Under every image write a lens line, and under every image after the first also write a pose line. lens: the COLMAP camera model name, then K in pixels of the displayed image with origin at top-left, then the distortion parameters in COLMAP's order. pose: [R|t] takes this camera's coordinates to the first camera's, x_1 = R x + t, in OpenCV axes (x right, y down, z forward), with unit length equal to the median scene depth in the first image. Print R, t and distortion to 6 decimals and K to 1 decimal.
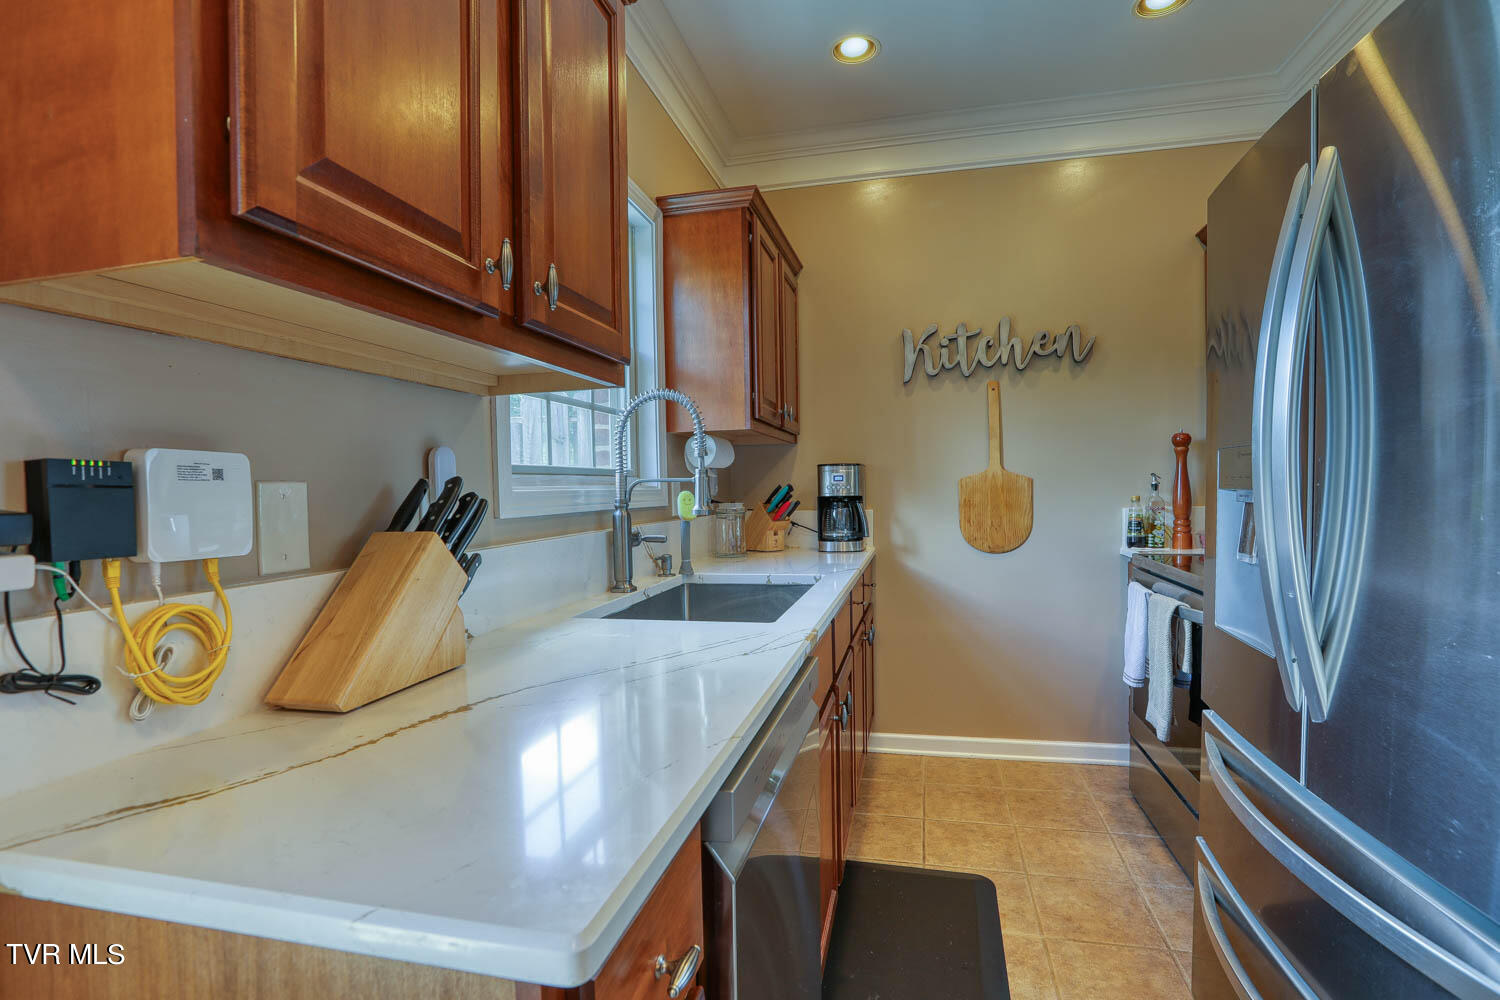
lens RADIAL K [[696.0, 0, 761.1], [0, 696.0, 504.7], [0, 0, 1]] dist [-0.065268, 0.029019]
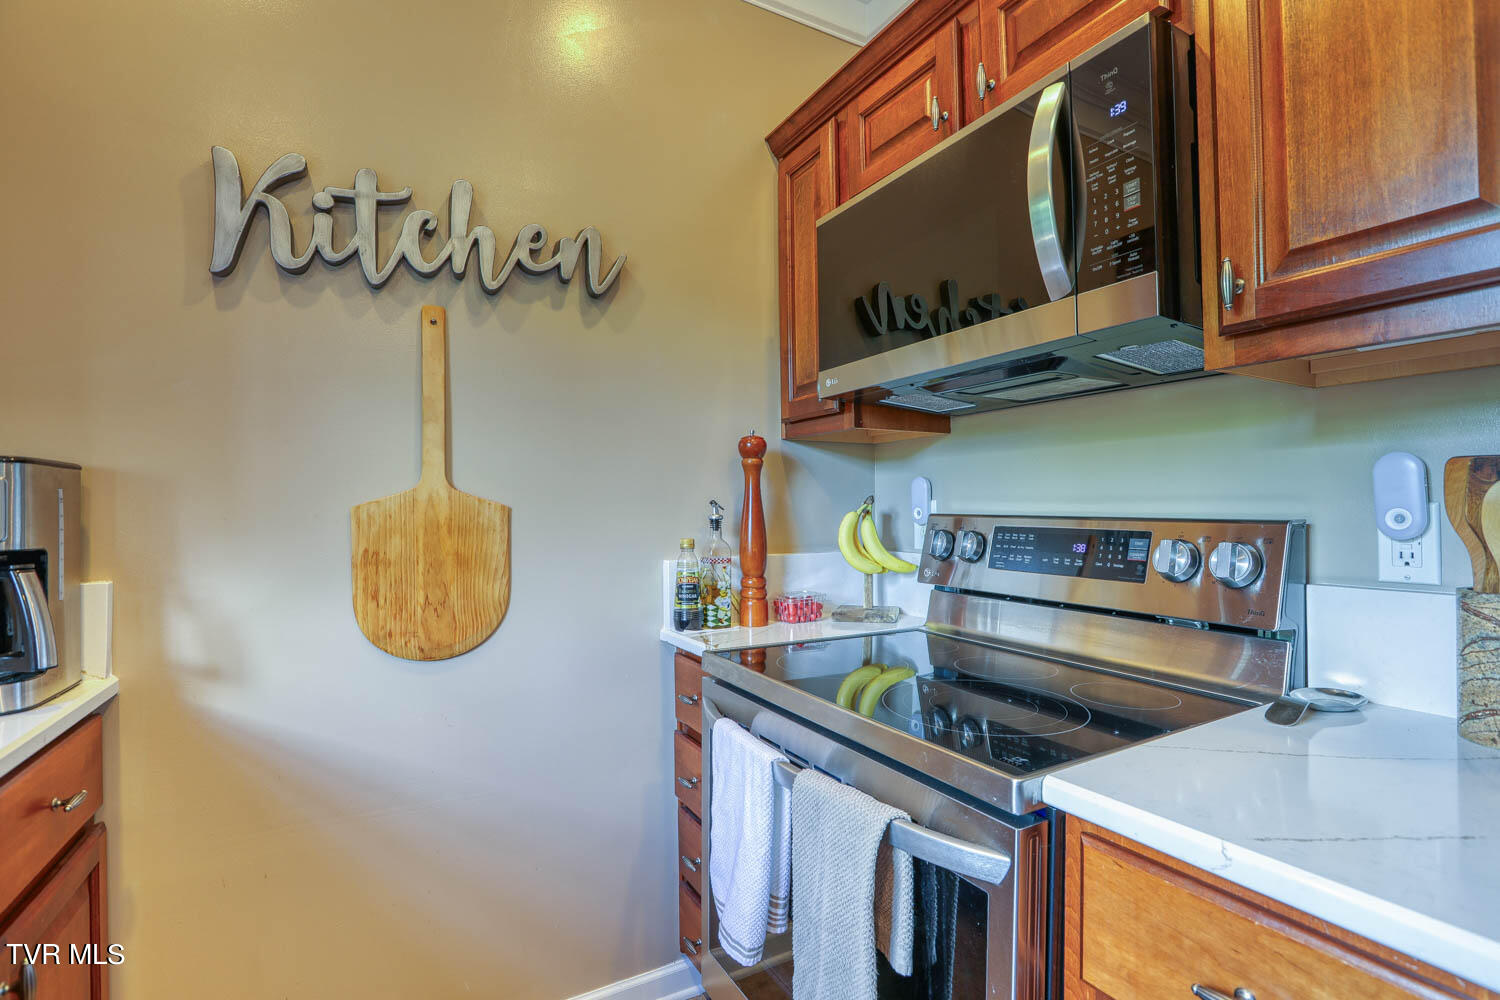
lens RADIAL K [[706.9, 0, 756.8], [0, 706.9, 502.5], [0, 0, 1]] dist [-0.050923, 0.017065]
pose [[0.735612, 0.018954, 0.677138, 0.185544], [0.007432, 0.999322, -0.036046, -0.022513], [-0.677363, 0.031549, 0.734972, 0.521900]]
